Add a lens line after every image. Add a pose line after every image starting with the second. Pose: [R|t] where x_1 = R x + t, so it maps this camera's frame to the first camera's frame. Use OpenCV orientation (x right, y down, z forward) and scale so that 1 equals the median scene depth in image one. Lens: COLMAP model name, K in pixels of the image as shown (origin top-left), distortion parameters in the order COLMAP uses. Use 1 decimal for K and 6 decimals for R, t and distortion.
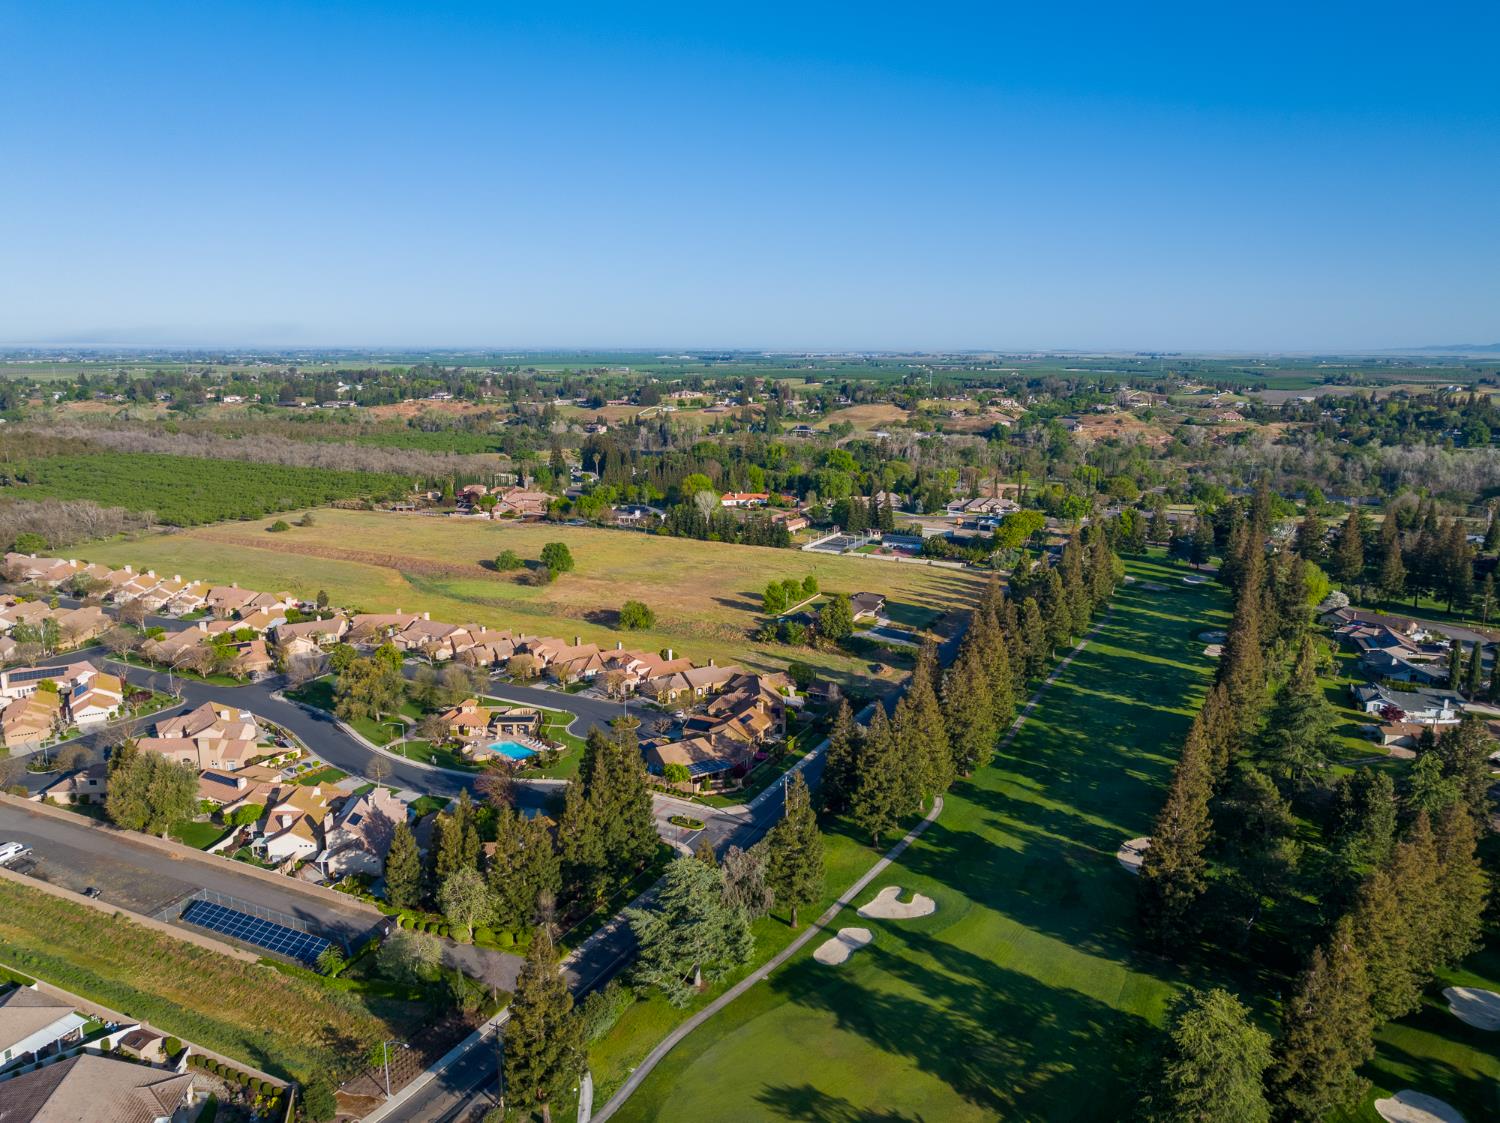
lens RADIAL K [[1081.7, 0, 750.0], [0, 1081.7, 561.5], [0, 0, 1]] dist [-0.015568, -0.004133]
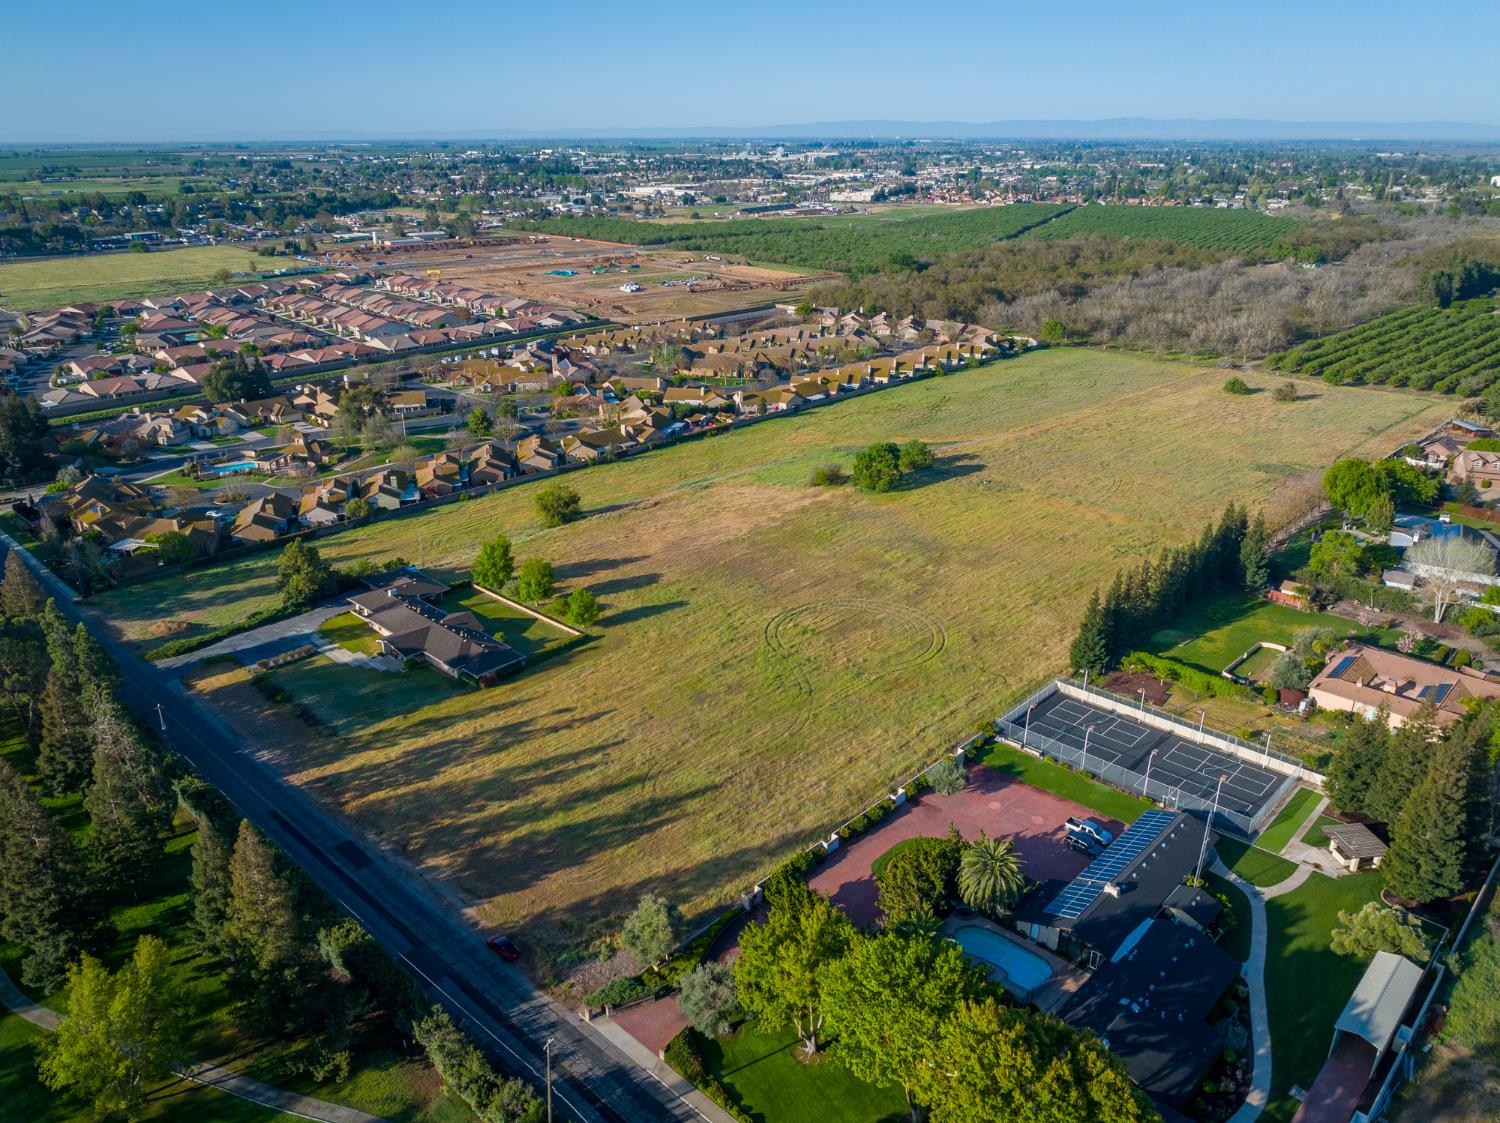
lens RADIAL K [[1081.7, 0, 750.0], [0, 1081.7, 561.5], [0, 0, 1]] dist [-0.015568, -0.004133]
pose [[-0.286283, 0.347188, -0.893030, 0.173744], [-0.188190, 0.893511, 0.407704, -0.079761], [0.939482, 0.284778, -0.190460, 0.421603]]
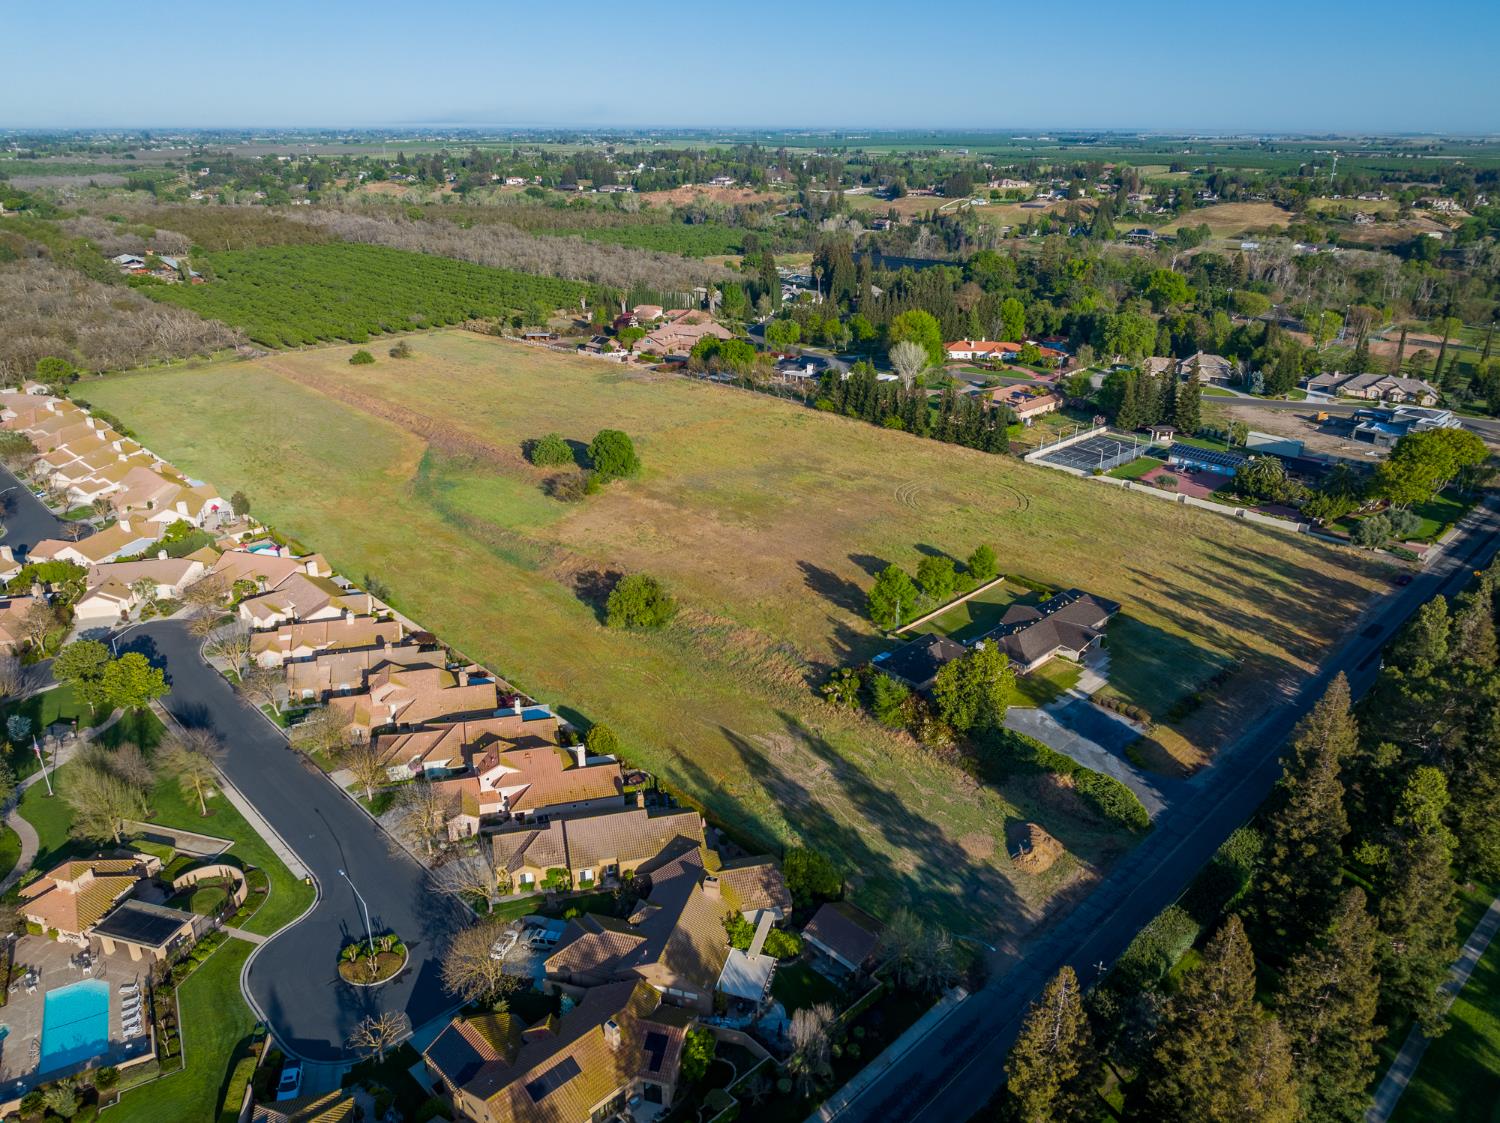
lens RADIAL K [[1059.7, 0, 750.0], [0, 1059.7, 561.5], [0, 0, 1]] dist [-0.024260, 0.010545]
pose [[0.947485, 0.120560, -0.296204, 0.037837], [-0.061145, 0.977425, 0.202243, -0.029436], [0.313900, -0.173511, 0.933467, 0.168855]]
